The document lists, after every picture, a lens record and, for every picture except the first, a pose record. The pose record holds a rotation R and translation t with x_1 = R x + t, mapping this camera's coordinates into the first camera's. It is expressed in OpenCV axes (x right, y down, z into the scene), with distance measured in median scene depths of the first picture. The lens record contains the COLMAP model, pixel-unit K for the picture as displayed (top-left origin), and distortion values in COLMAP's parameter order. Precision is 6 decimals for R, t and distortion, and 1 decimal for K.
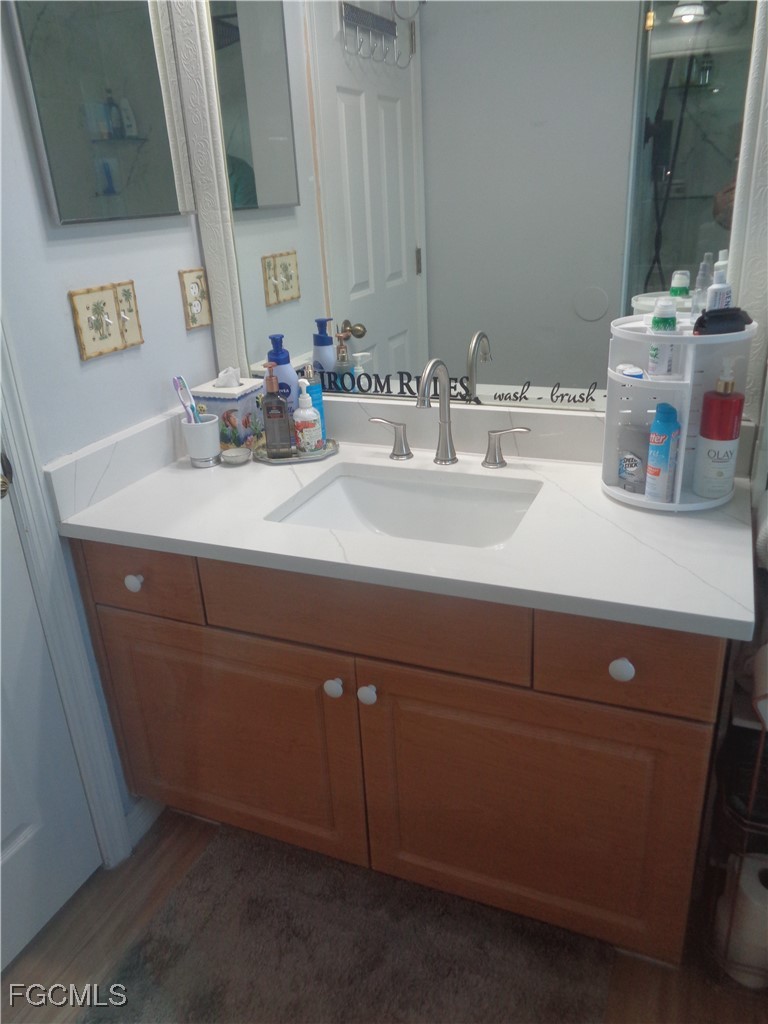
lens RADIAL K [[775.4, 0, 384.0], [0, 775.4, 512.0], [0, 0, 1]] dist [0.005688, 0.004032]
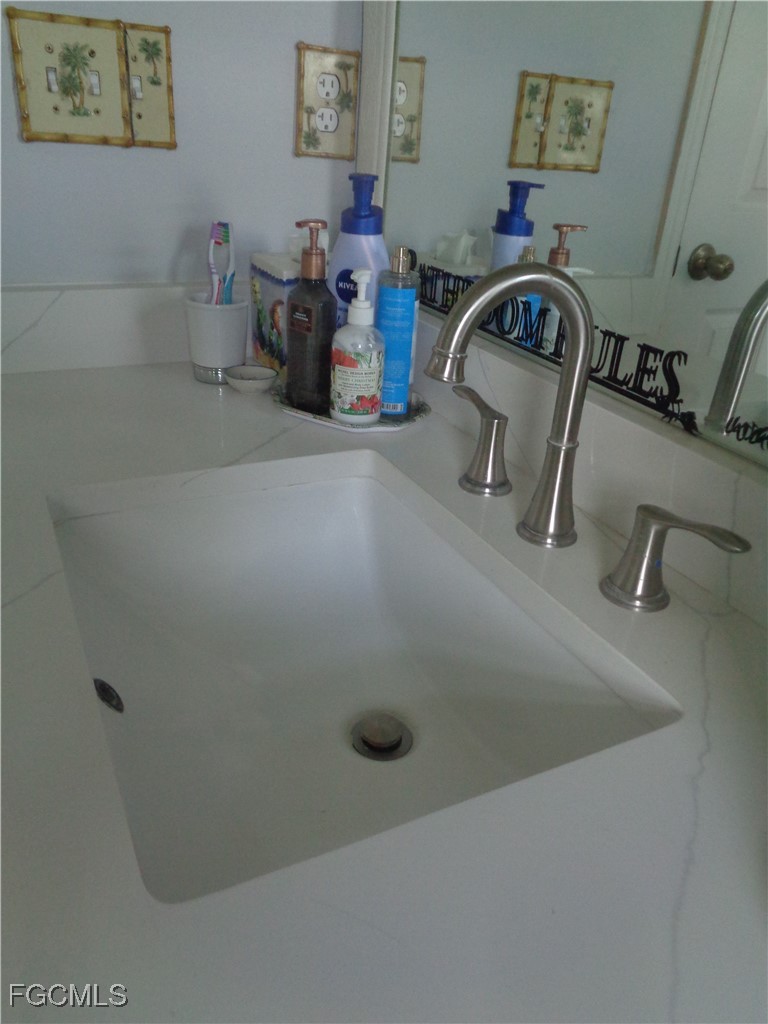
lens RADIAL K [[725.5, 0, 384.0], [0, 725.5, 512.0], [0, 0, 1]] dist [0.000862, 0.002091]
pose [[0.741892, 0.393318, -0.543044, 0.217603], [-0.351472, 0.917820, 0.184590, -0.118214], [0.571019, 0.053919, 0.819164, 0.638900]]
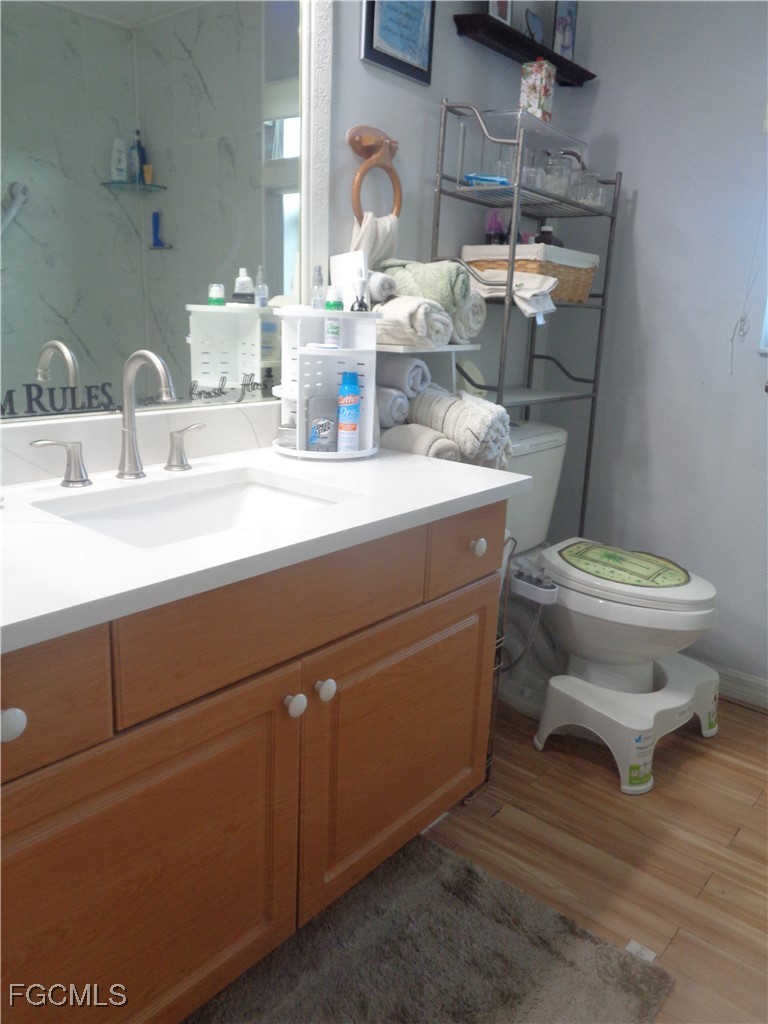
lens RADIAL K [[775.4, 0, 384.0], [0, 775.4, 512.0], [0, 0, 1]] dist [0.005688, 0.004032]
pose [[0.290520, -0.182799, 0.939246, -0.649674], [0.324623, 0.942198, 0.082964, -0.008905], [-0.900121, 0.280798, 0.333068, 0.469429]]
